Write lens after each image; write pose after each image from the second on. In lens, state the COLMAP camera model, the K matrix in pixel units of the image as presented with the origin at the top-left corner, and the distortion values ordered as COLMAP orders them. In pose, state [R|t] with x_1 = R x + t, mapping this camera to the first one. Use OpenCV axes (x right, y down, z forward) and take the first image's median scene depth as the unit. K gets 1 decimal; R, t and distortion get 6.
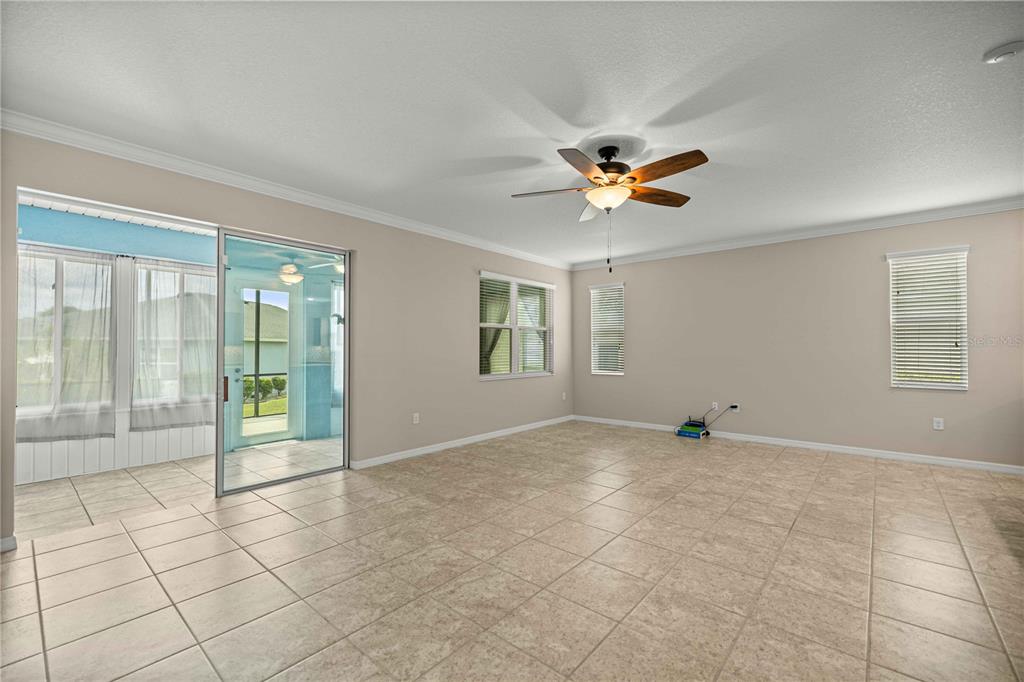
lens RADIAL K [[430.2, 0, 509.7], [0, 430.2, 342.7], [0, 0, 1]] dist [0.001220, -0.000089]
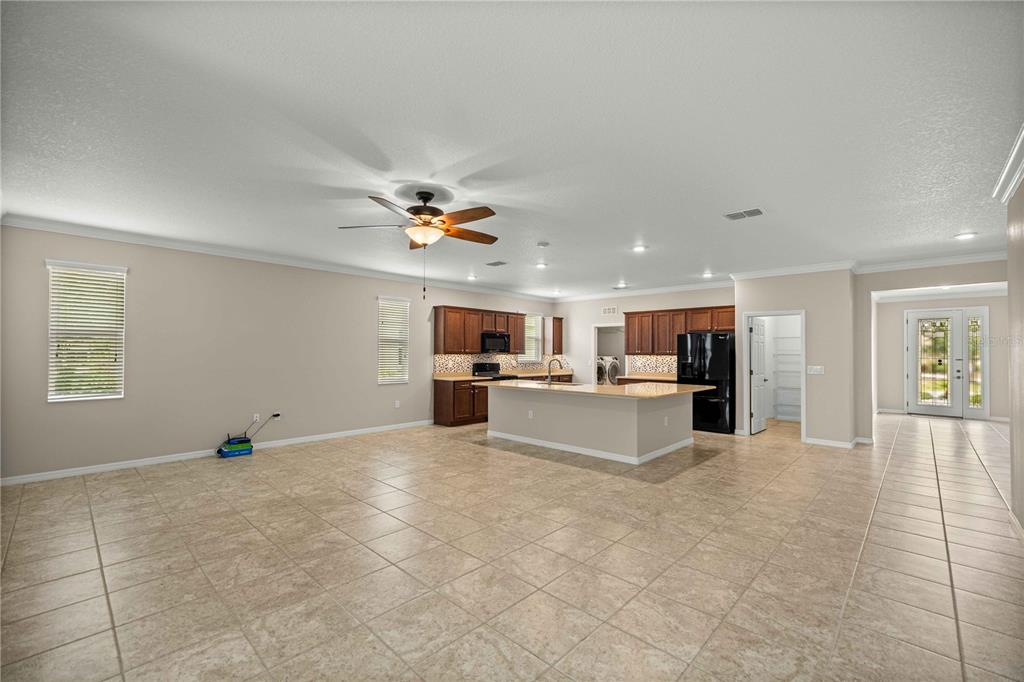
lens RADIAL K [[430.2, 0, 510.9], [0, 430.2, 347.6], [0, 0, 1]] dist [0.001220, -0.000089]
pose [[0.044161, 0.014505, 0.998919, -0.805075], [-0.018858, 0.999729, -0.013683, -0.019104], [-0.998846, -0.018233, 0.044422, 0.625217]]
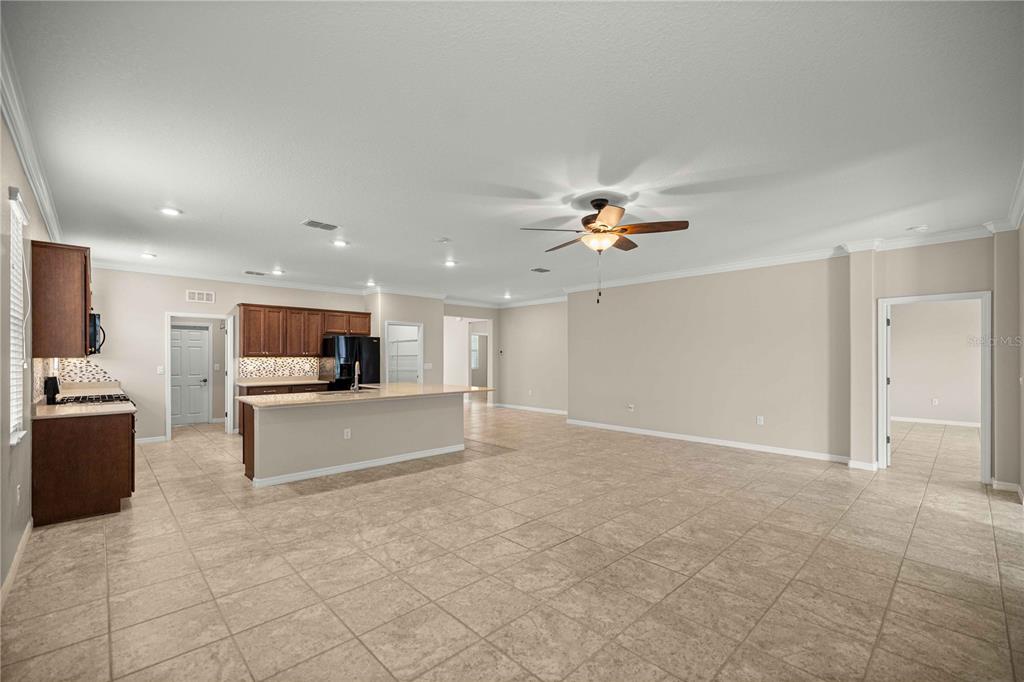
lens RADIAL K [[430.2, 0, 513.1], [0, 430.2, 355.5], [0, 0, 1]] dist [0.001220, -0.000089]
pose [[-0.995543, 0.000824, 0.094301, 0.313628], [-0.000802, 0.999852, -0.017203, 0.003170], [-0.094301, -0.017202, -0.995395, 1.945866]]
